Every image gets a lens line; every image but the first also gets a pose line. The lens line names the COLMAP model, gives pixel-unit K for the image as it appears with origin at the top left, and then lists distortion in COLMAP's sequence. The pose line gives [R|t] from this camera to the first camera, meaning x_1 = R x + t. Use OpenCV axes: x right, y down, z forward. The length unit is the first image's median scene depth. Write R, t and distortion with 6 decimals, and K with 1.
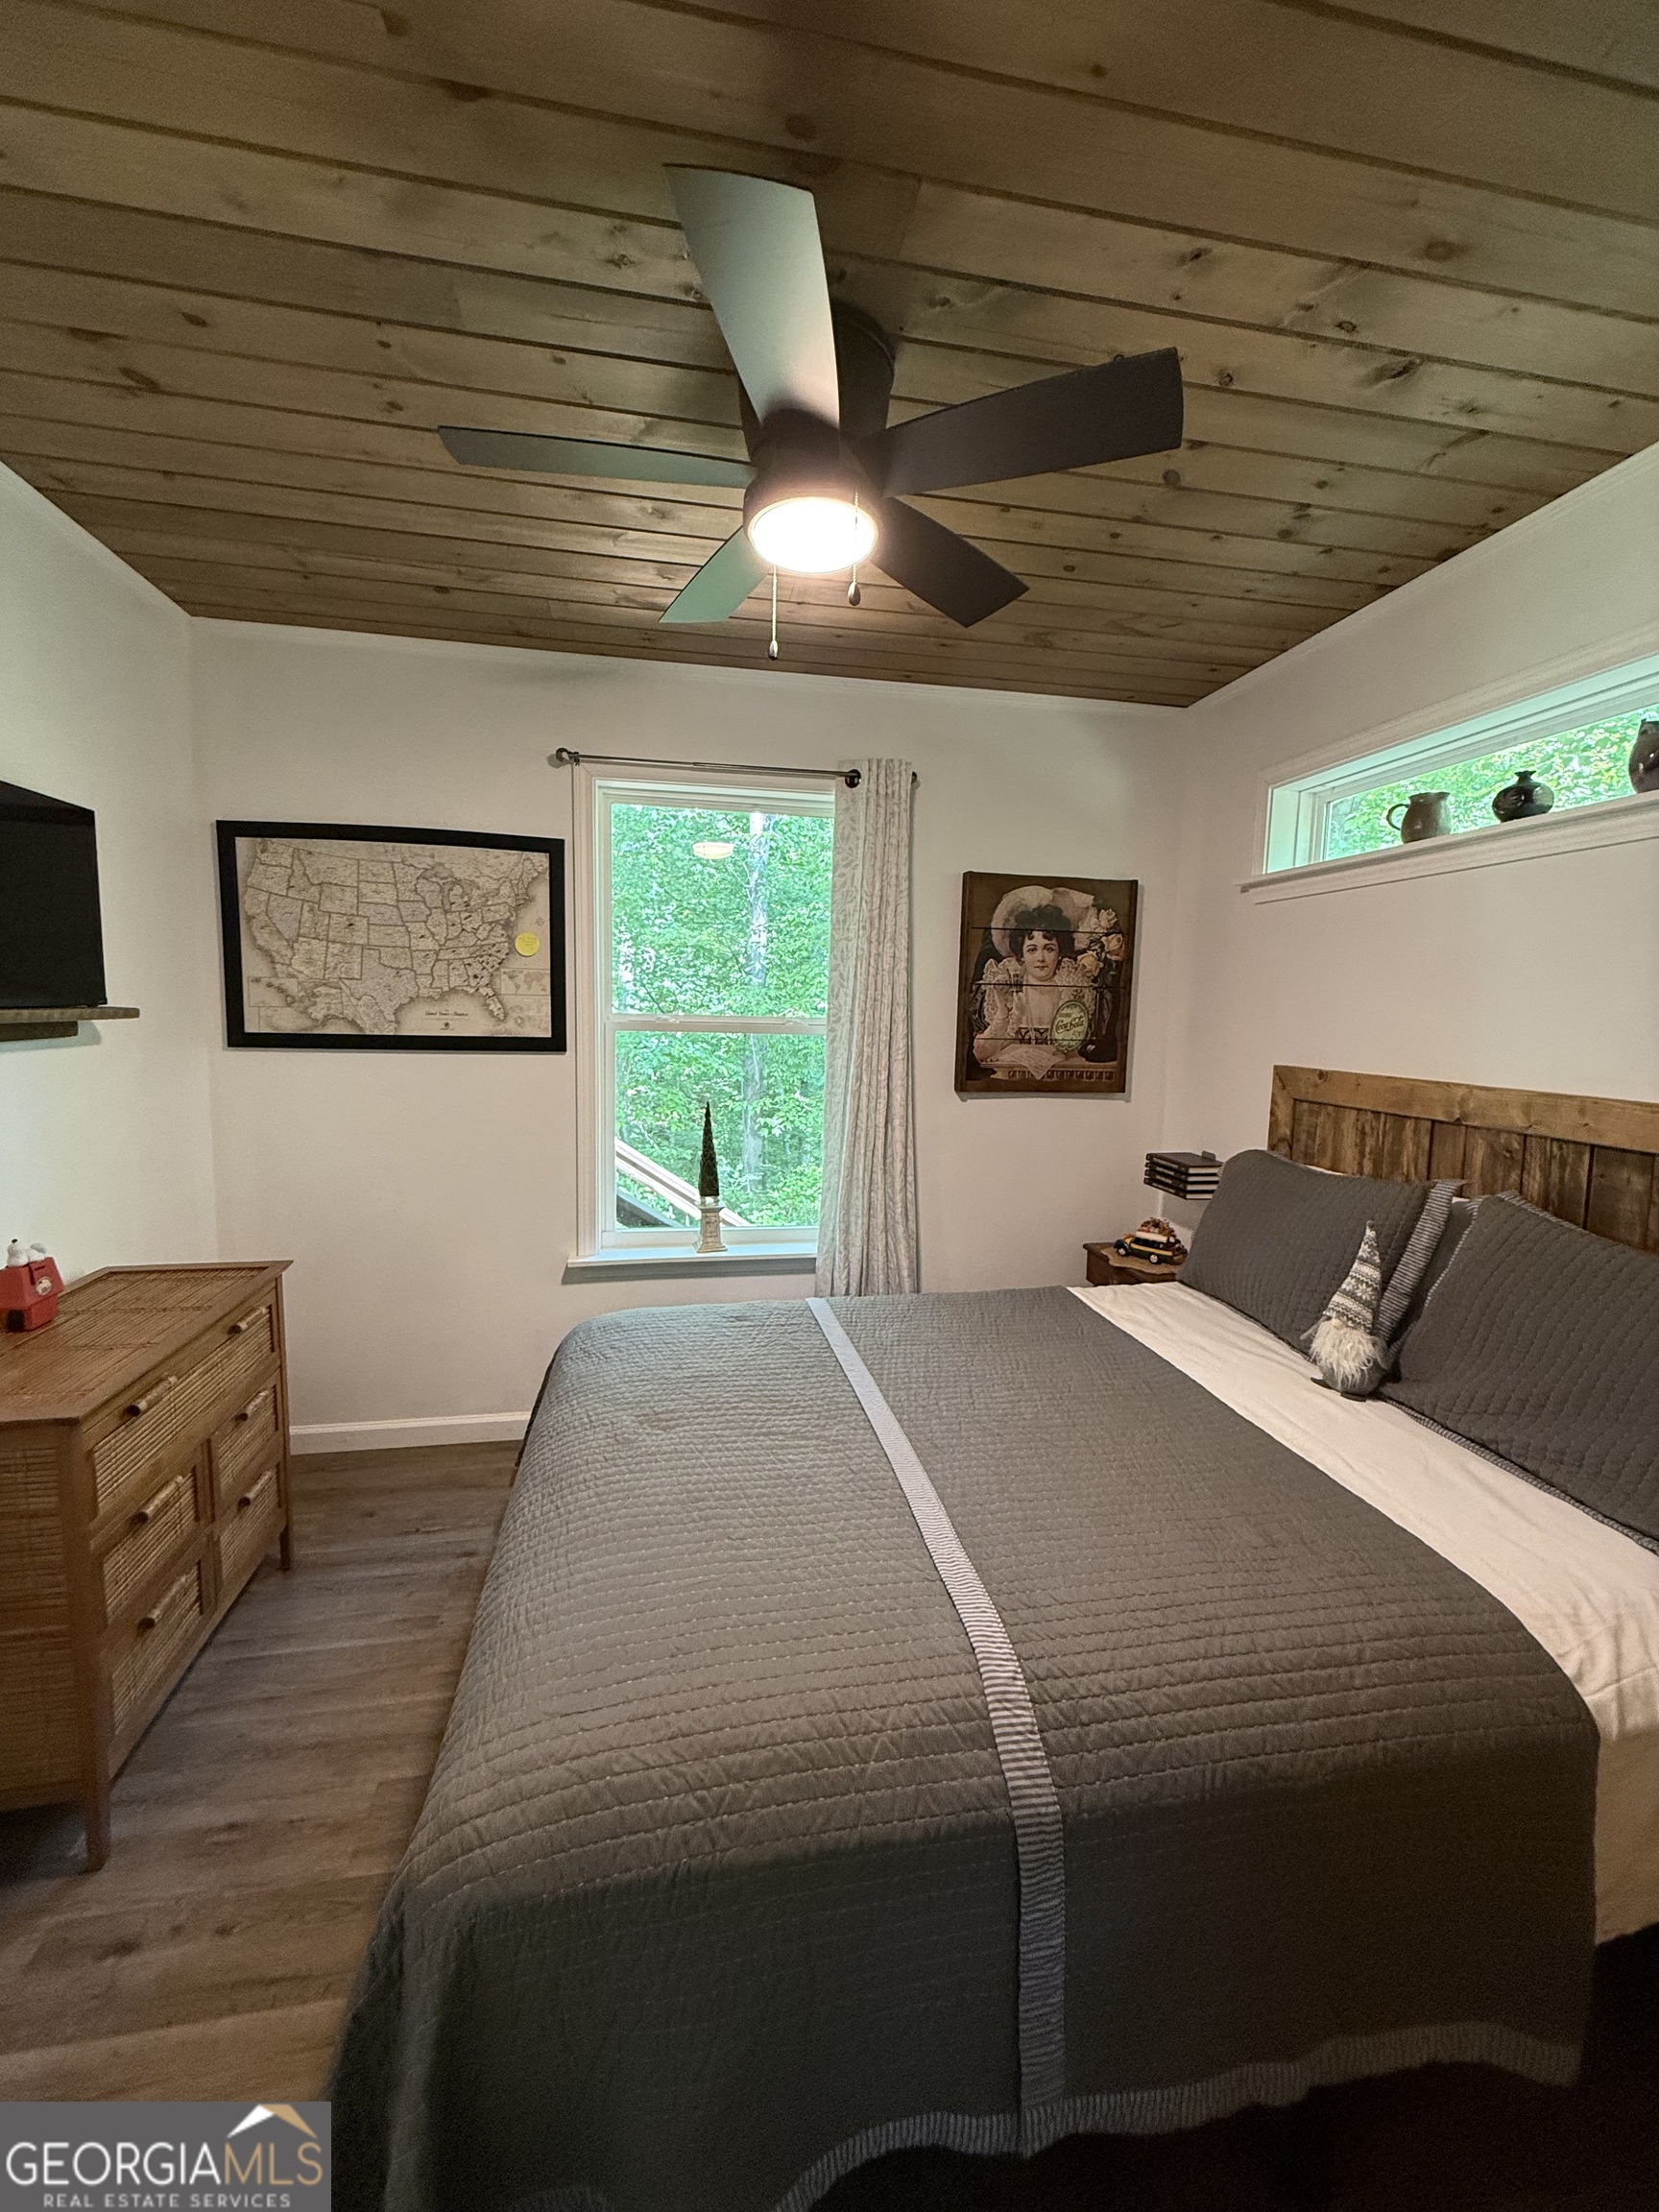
lens RADIAL K [[884.8, 0, 817.0], [0, 884.8, 1107.0], [0, 0, 1]] dist [-0.001580, 0.000723]
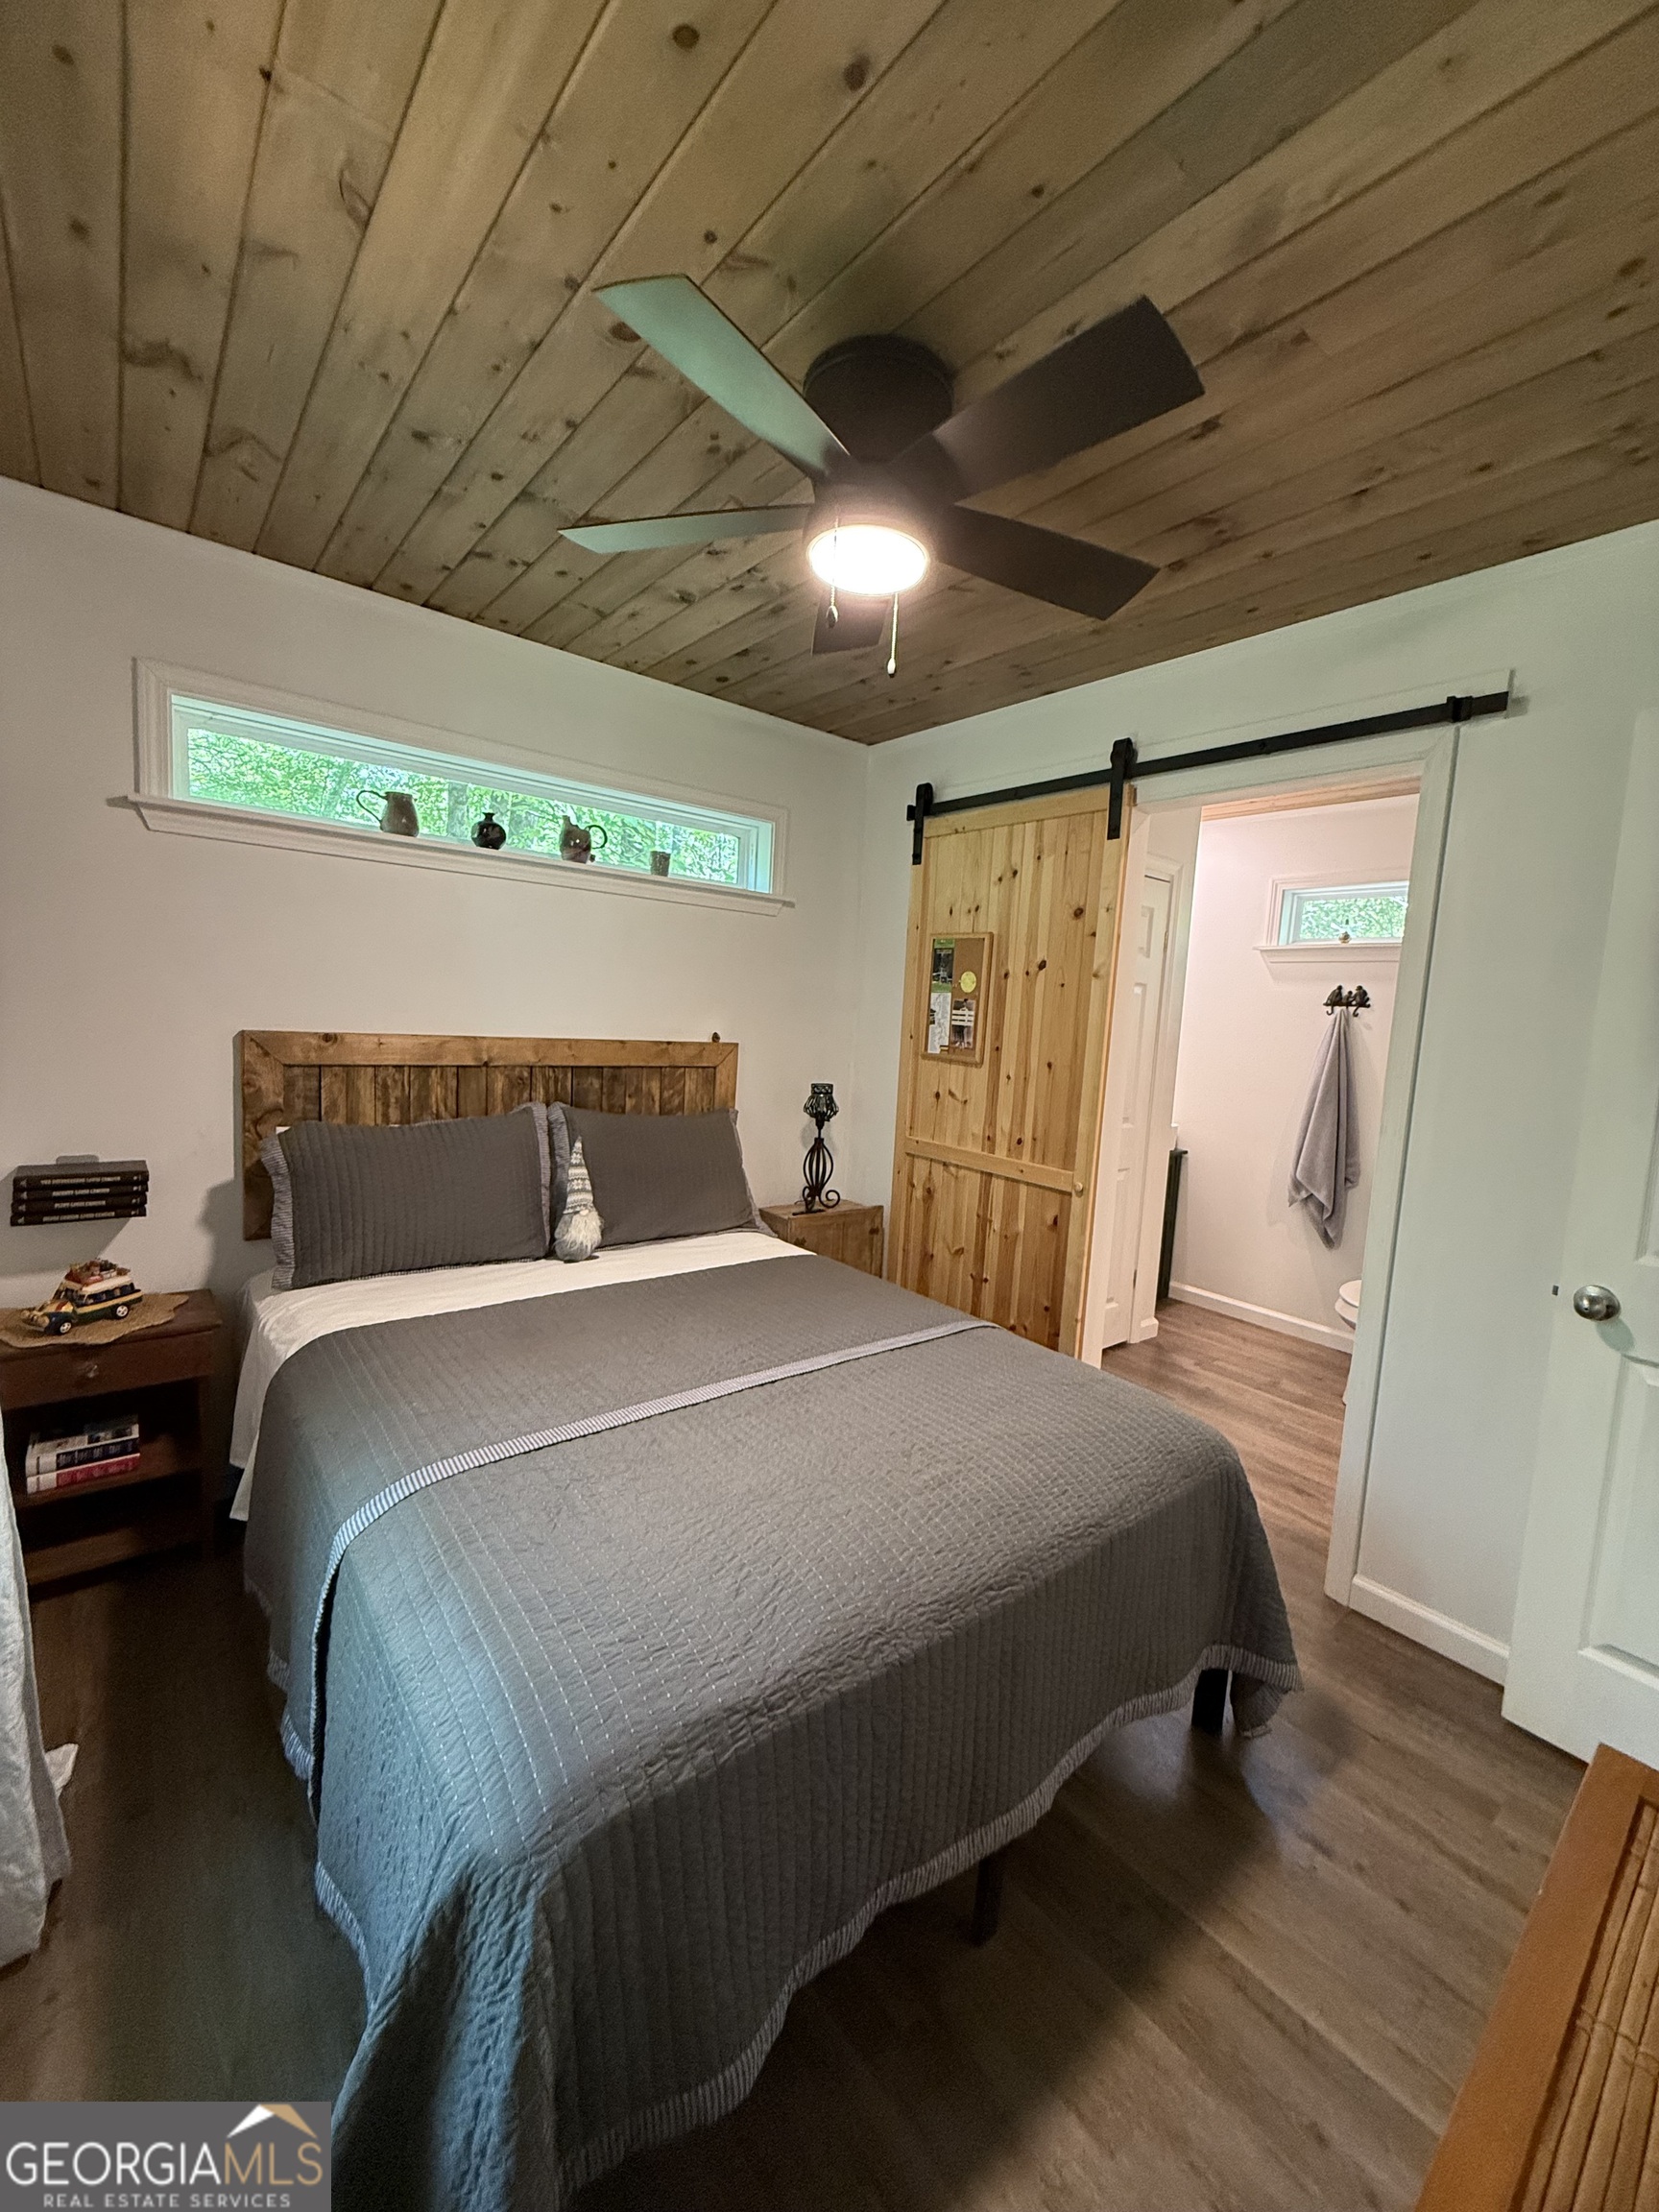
lens RADIAL K [[884.8, 0, 837.9], [0, 884.8, 1103.9], [0, 0, 1]] dist [-0.001580, 0.000723]
pose [[-0.491959, -0.138376, 0.859551, -0.534097], [0.033183, 0.983591, 0.177336, -0.108636], [-0.869986, 0.115764, -0.479295, 0.881578]]
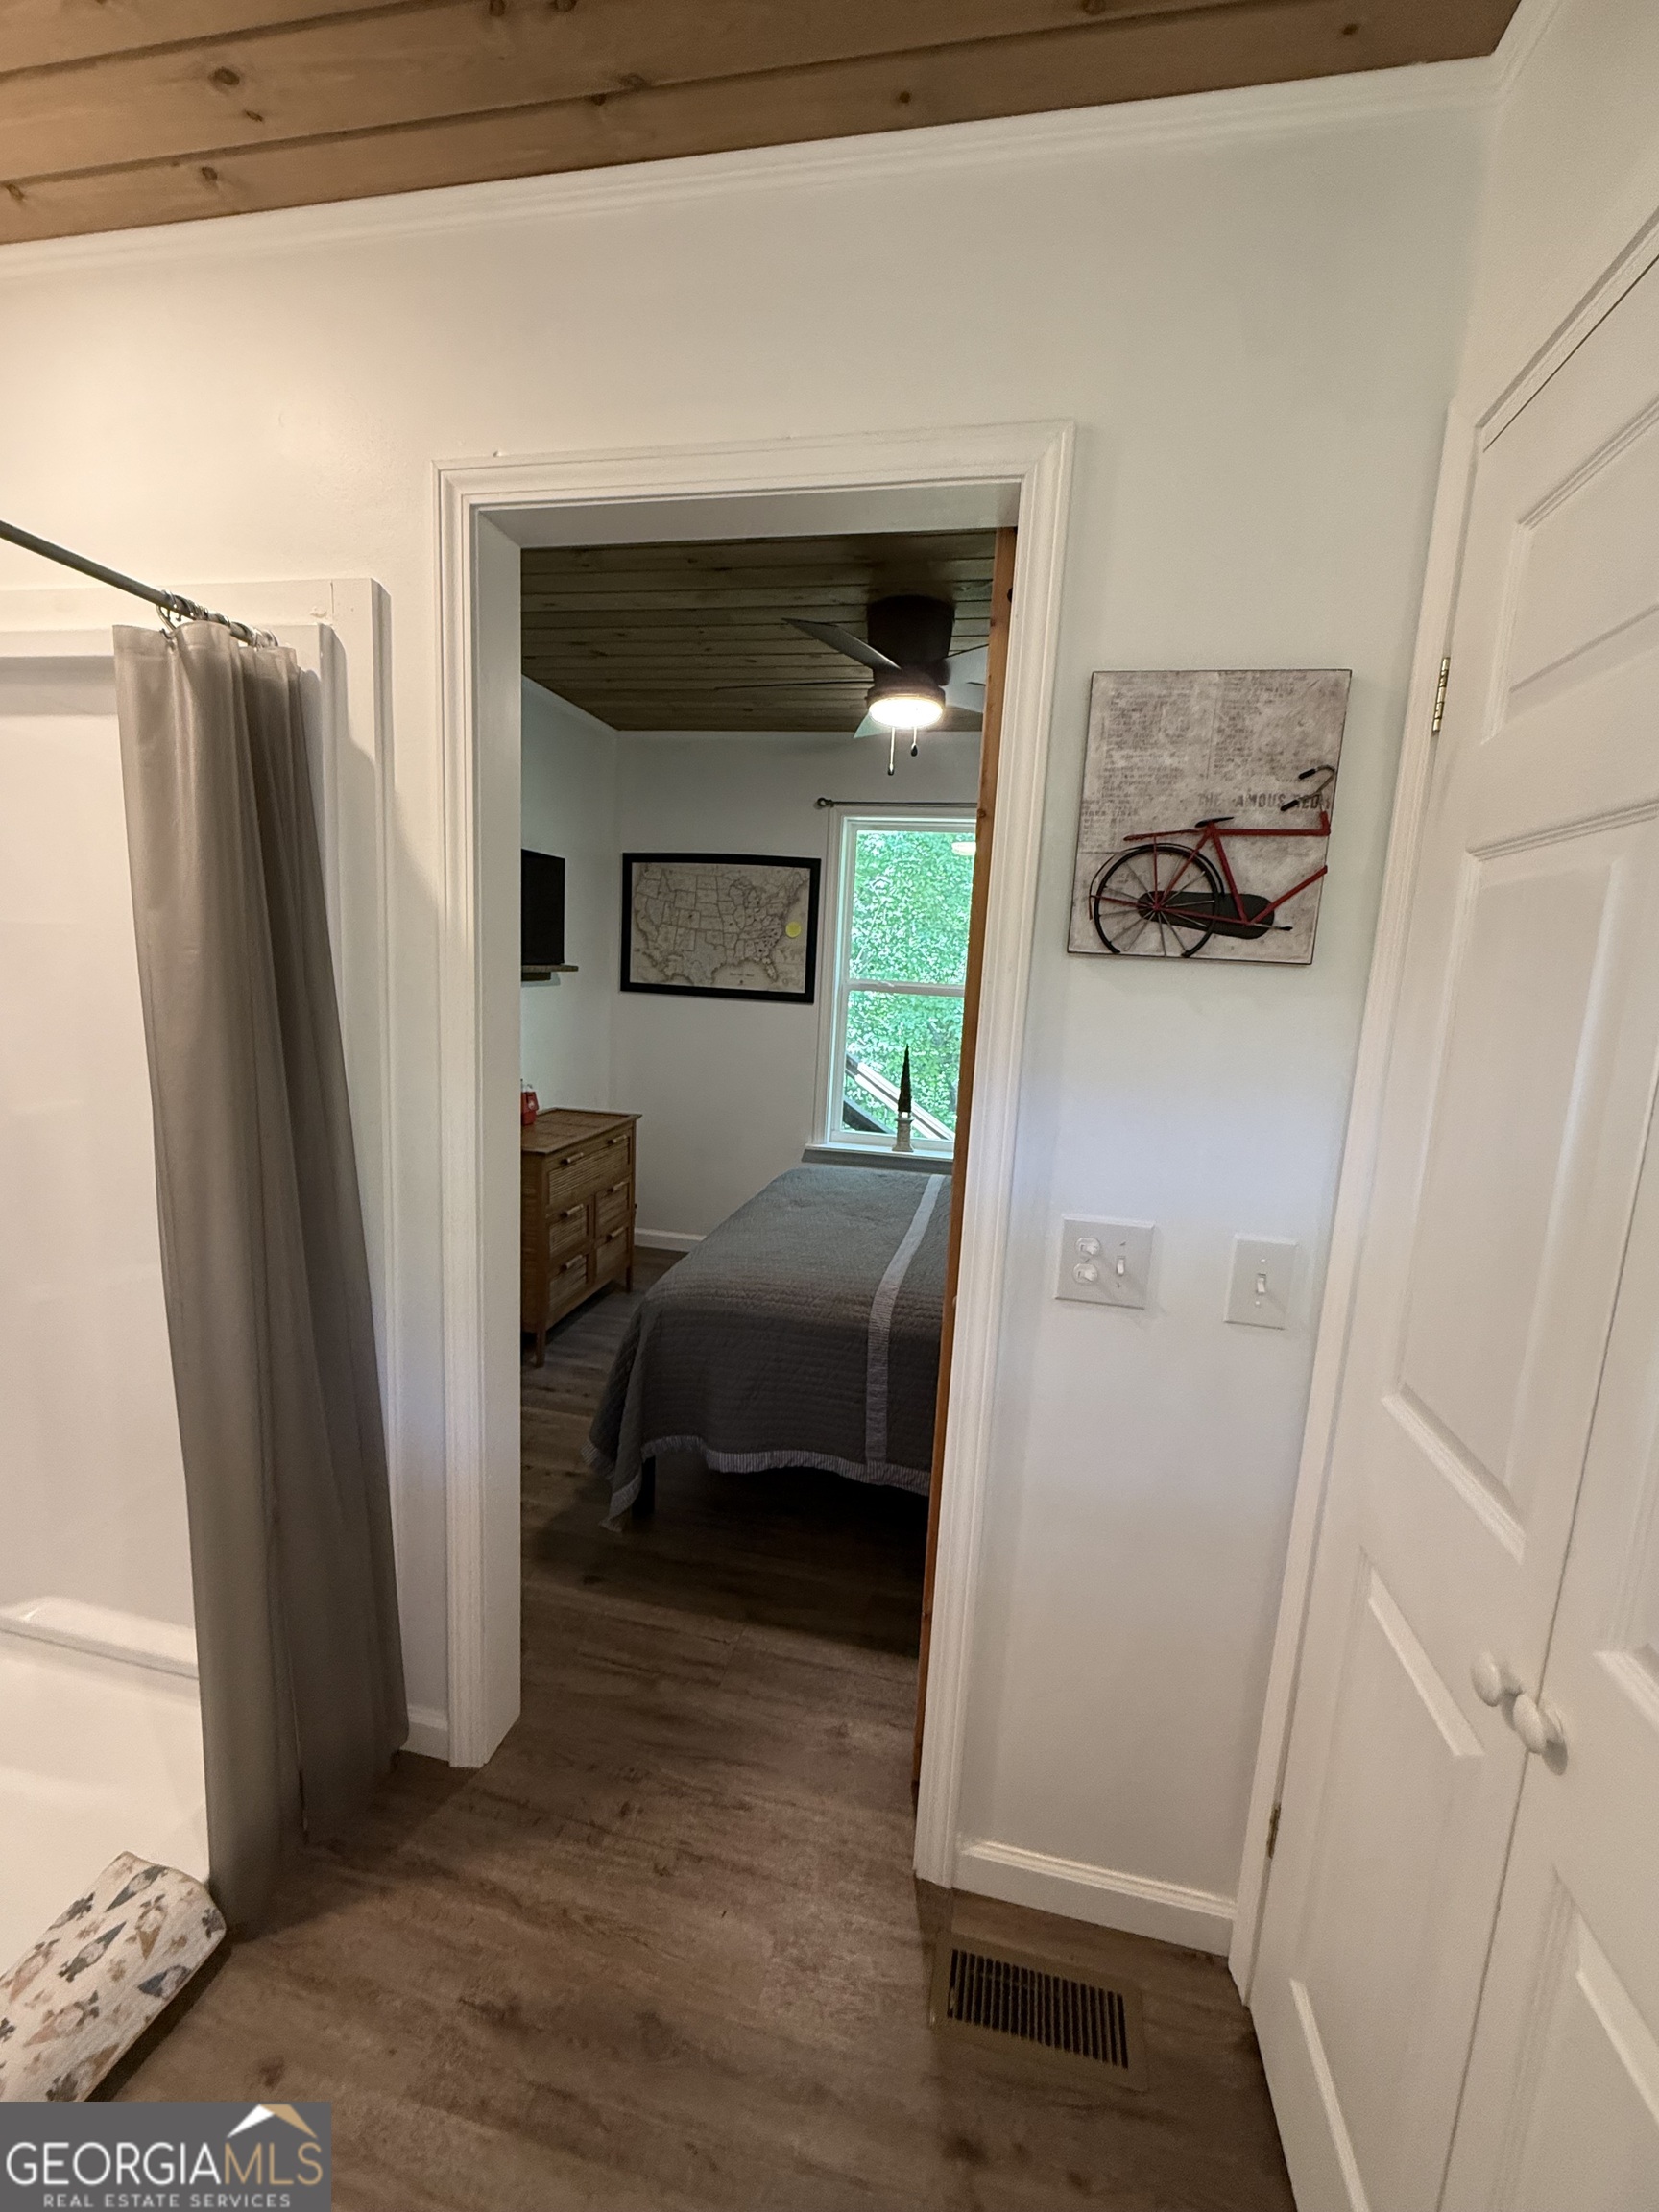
lens RADIAL K [[884.8, 0, 803.3], [0, 884.8, 1118.4], [0, 0, 1]] dist [-0.001580, 0.000723]
pose [[0.919792, 0.094403, -0.380882, 0.298330], [-0.075216, 0.995047, 0.064987, 0.036359], [0.385130, -0.031126, 0.922337, -0.398403]]
